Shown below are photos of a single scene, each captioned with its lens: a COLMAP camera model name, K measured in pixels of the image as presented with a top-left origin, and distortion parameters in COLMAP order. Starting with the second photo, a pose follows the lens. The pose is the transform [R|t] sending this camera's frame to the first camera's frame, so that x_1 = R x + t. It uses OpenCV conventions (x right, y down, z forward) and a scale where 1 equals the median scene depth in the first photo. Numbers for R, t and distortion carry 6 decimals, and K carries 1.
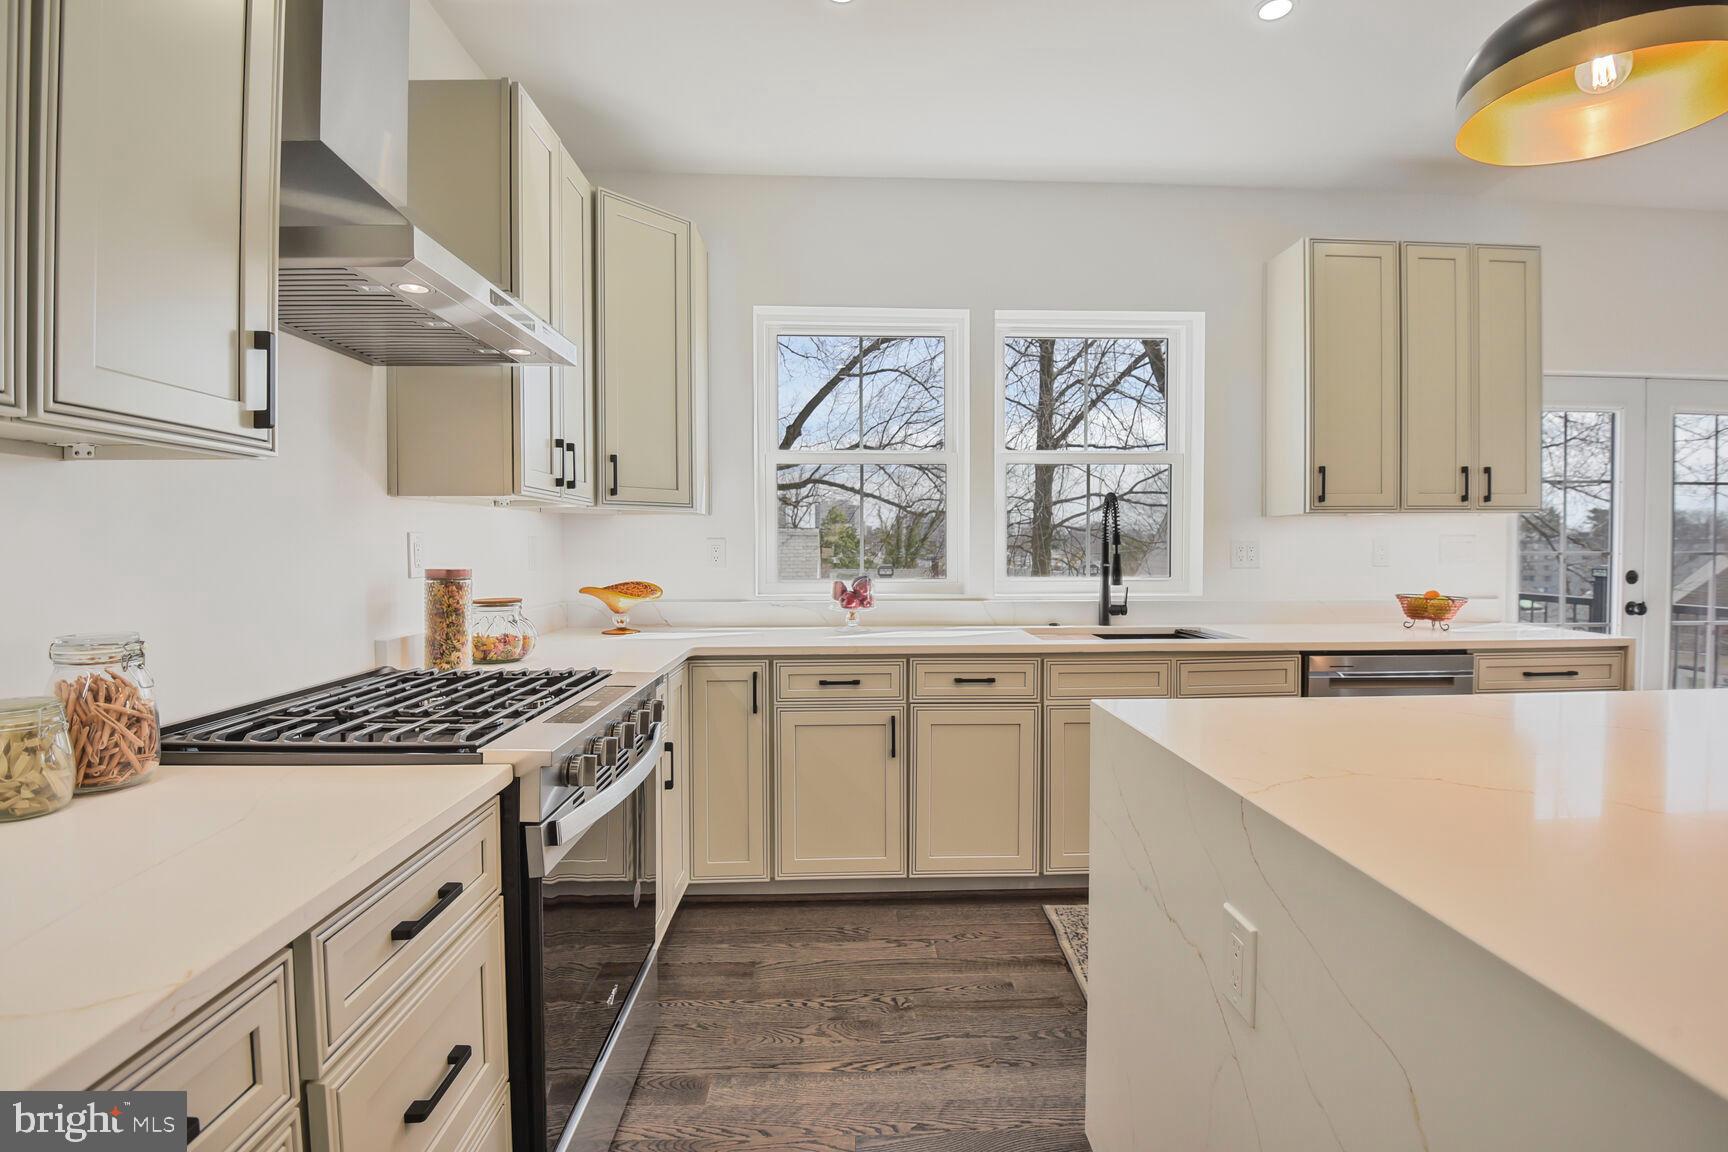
lens RADIAL K [[791.6, 0, 866.4], [0, 791.6, 572.7], [0, 0, 1]] dist [-0.030042, -0.002981]
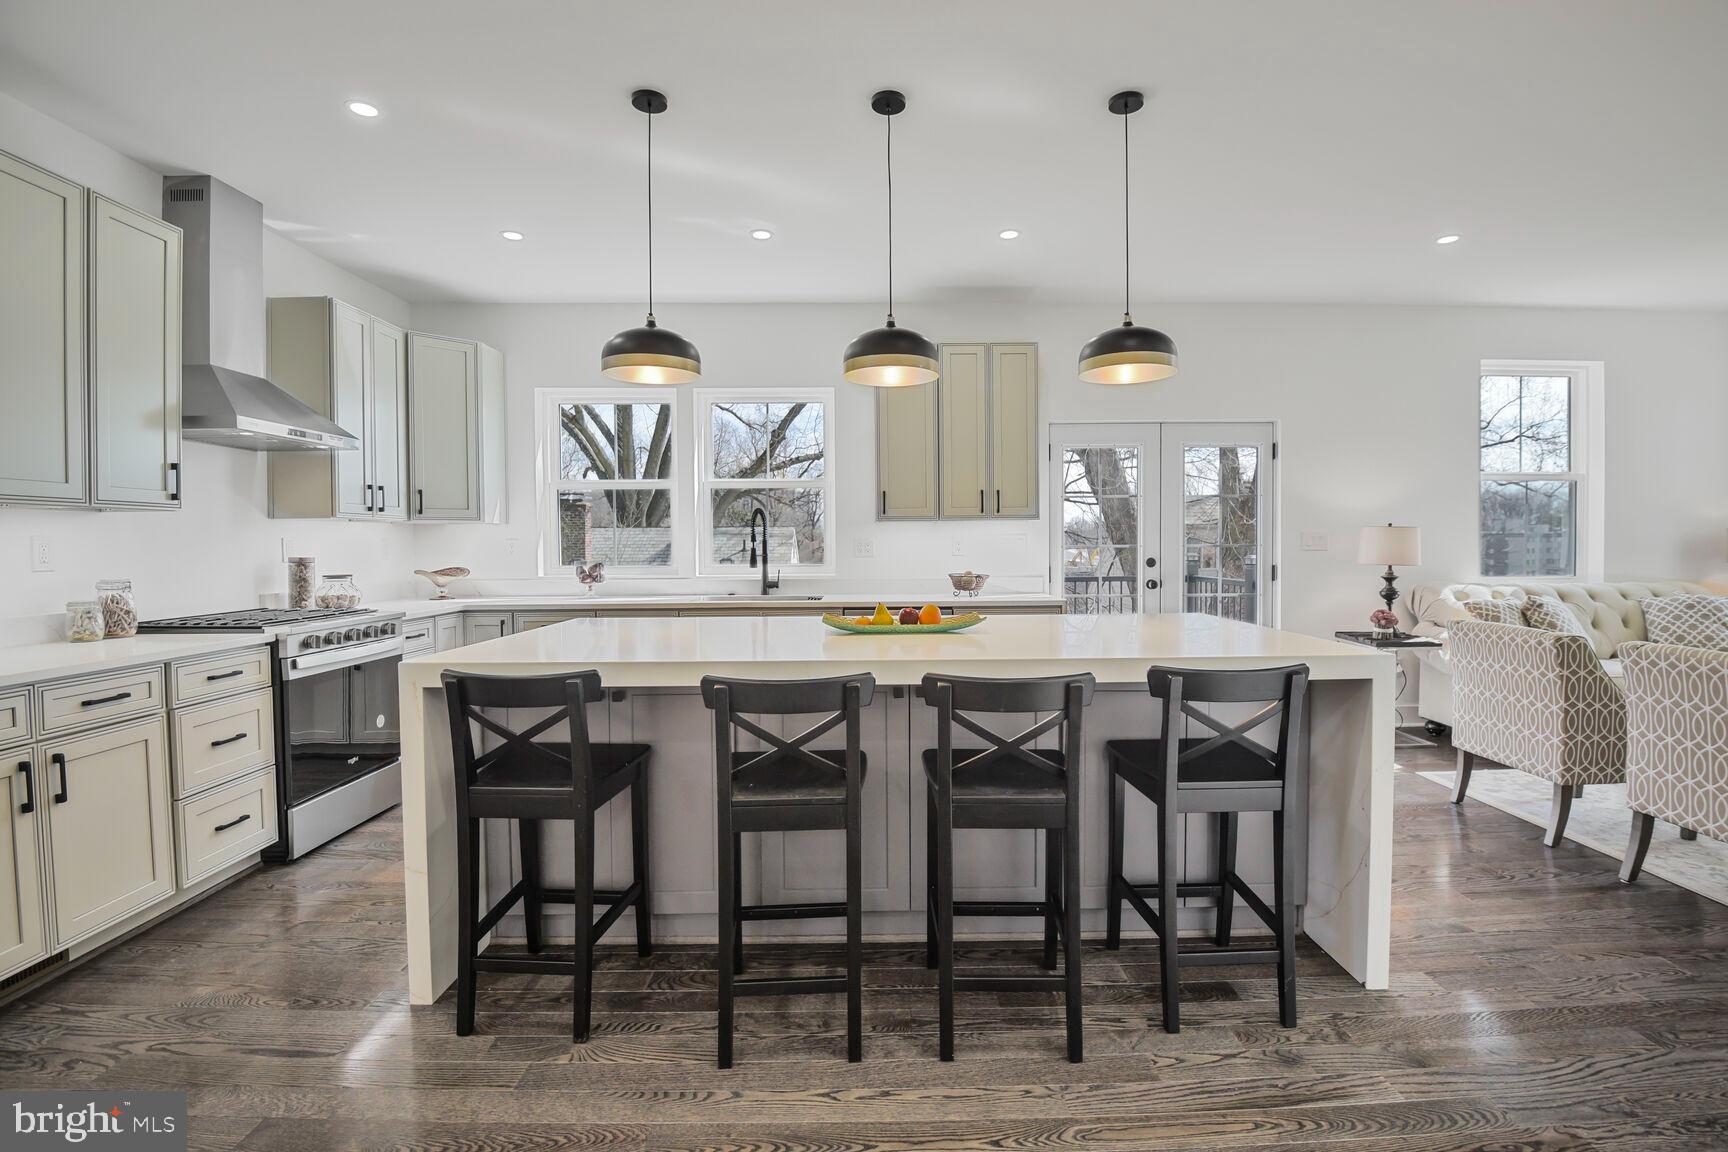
lens RADIAL K [[791.6, 0, 872.1], [0, 791.6, 570.6], [0, 0, 1]] dist [-0.030042, -0.002981]
pose [[0.999698, -0.003378, -0.024351, 0.680027], [0.003409, 0.999993, 0.001211, 0.022728], [0.024347, -0.001294, 0.999703, -0.640430]]
